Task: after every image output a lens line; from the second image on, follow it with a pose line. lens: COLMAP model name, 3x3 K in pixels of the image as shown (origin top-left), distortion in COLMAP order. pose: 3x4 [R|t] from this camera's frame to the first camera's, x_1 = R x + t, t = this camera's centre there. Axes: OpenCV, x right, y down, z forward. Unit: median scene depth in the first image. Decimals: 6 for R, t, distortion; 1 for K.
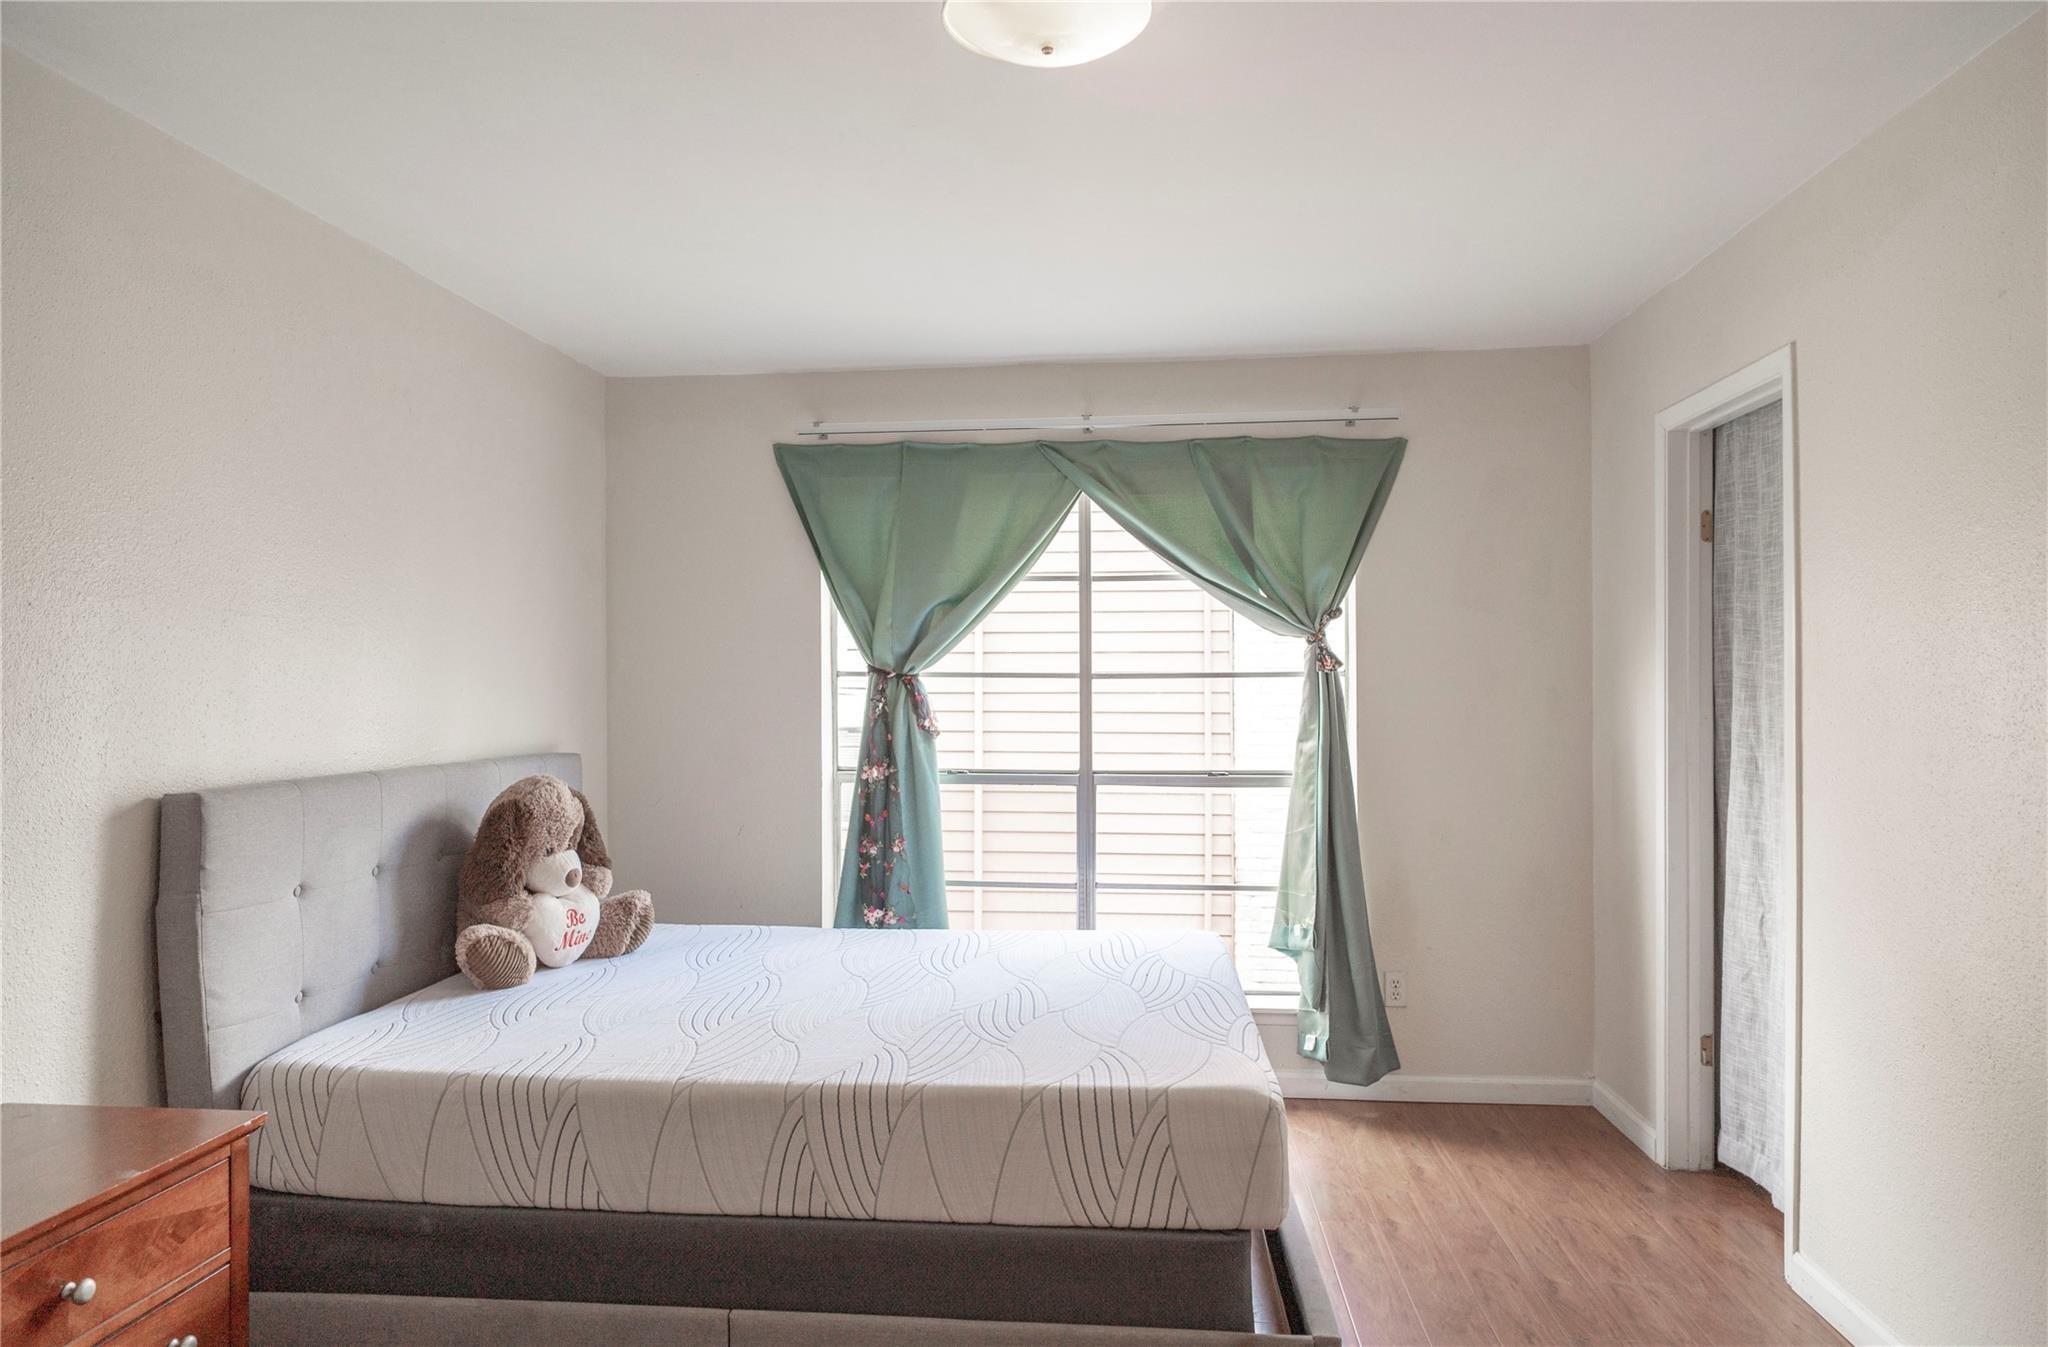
lens RADIAL K [[1250.4, 0, 1024.0], [0, 1250.4, 673.5], [0, 0, 1]] dist [-0.006927, 0.015816]
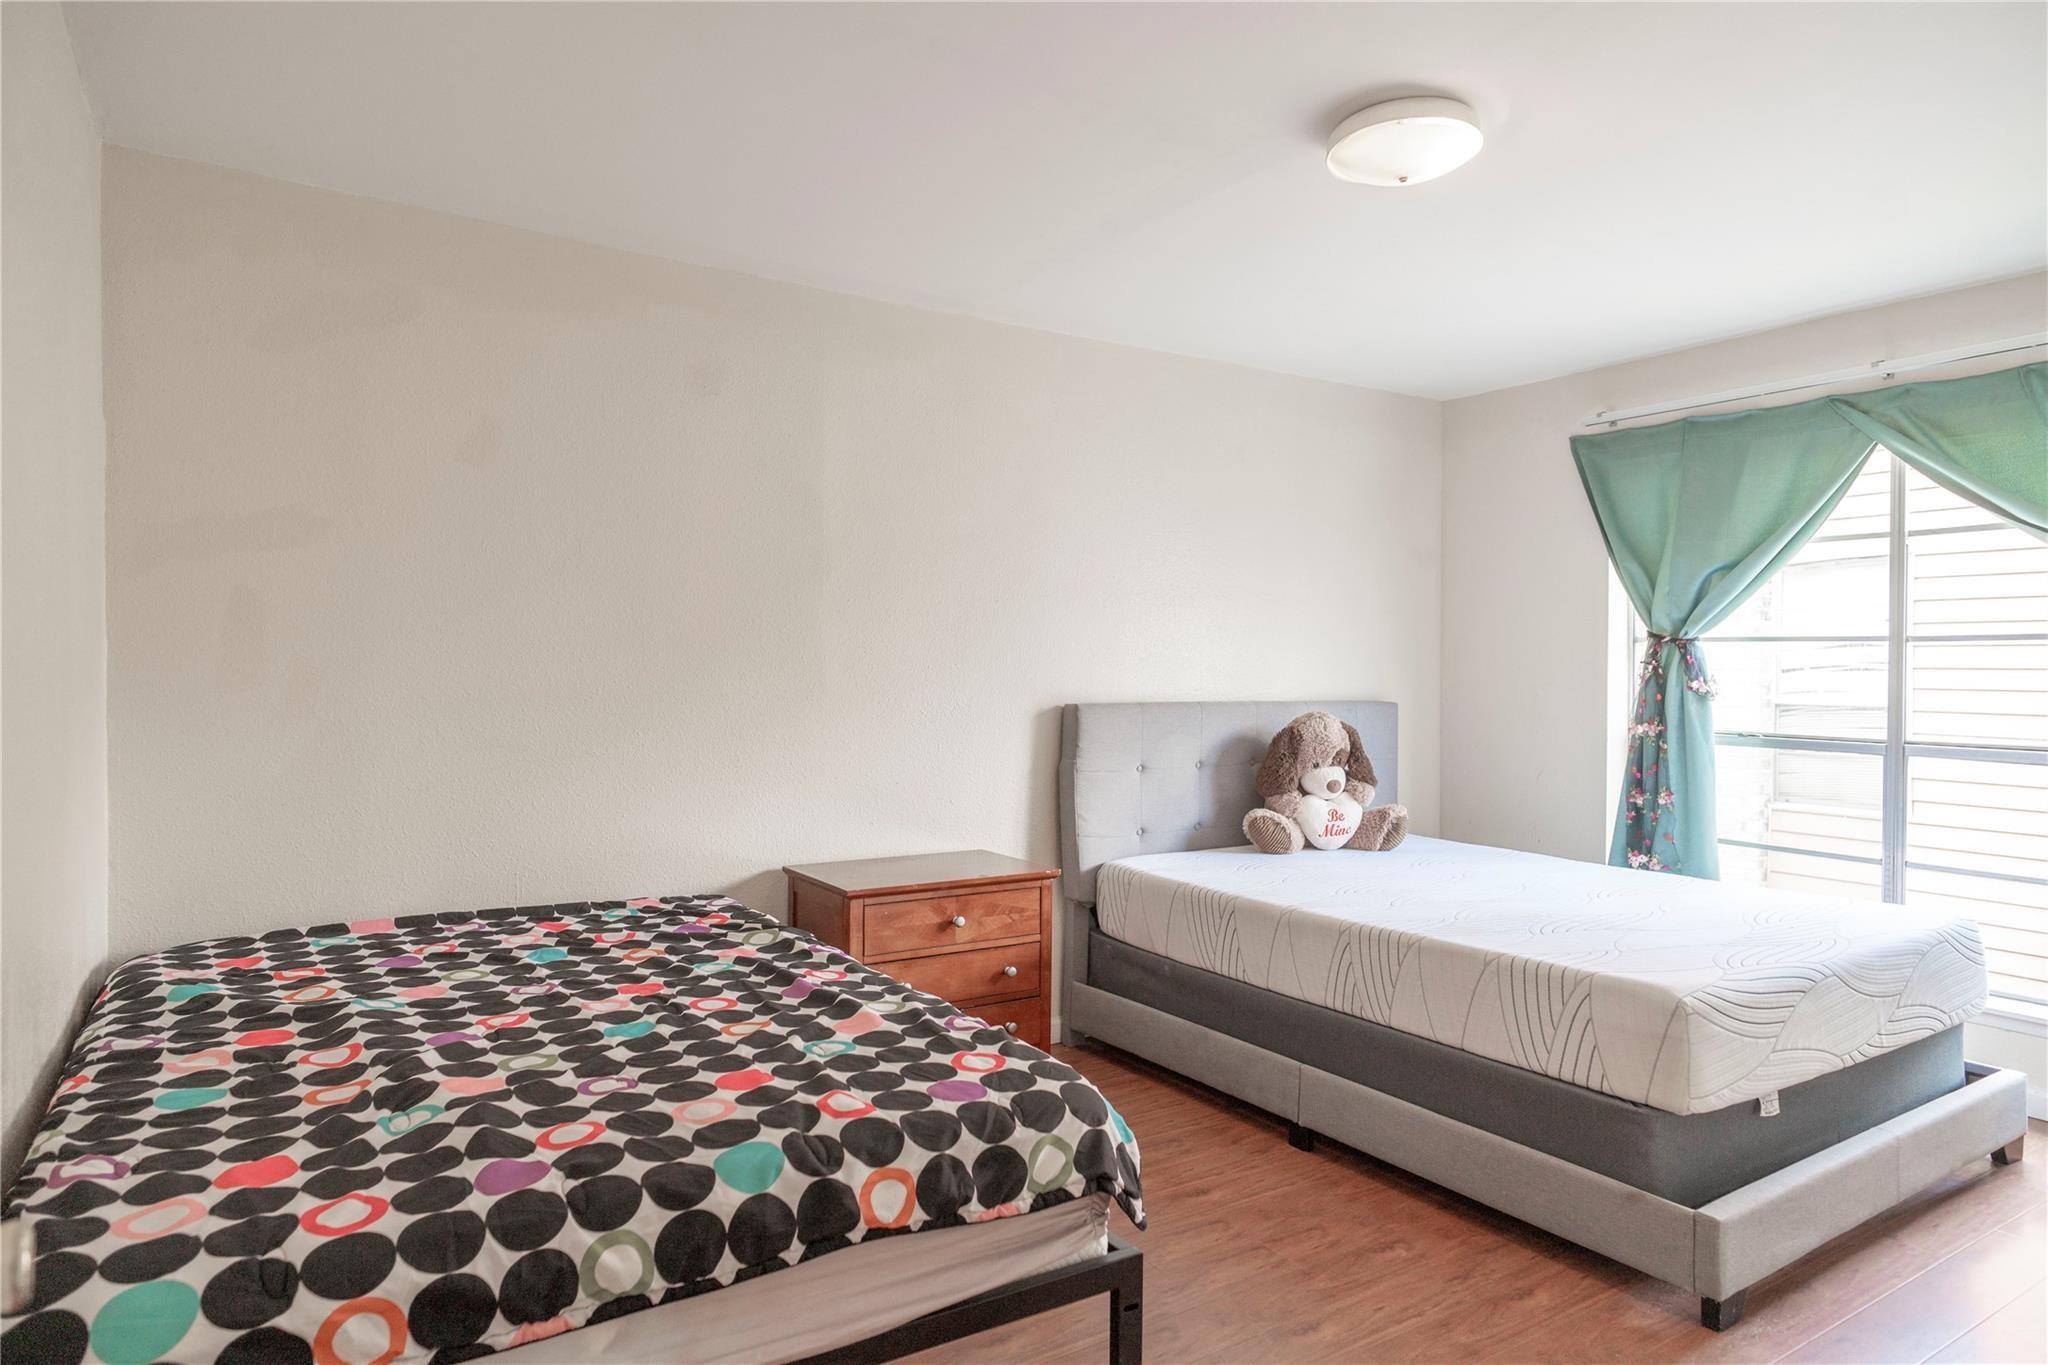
lens RADIAL K [[1209.9, 0, 1017.2], [0, 1209.9, 678.4], [0, 0, 1]] dist [0.001205, 0.001967]
pose [[0.620358, 0.013485, -0.784203, 0.393185], [0.000034, 0.999852, 0.017220, 0.017916], [0.784318, -0.010709, 0.620266, -0.084834]]
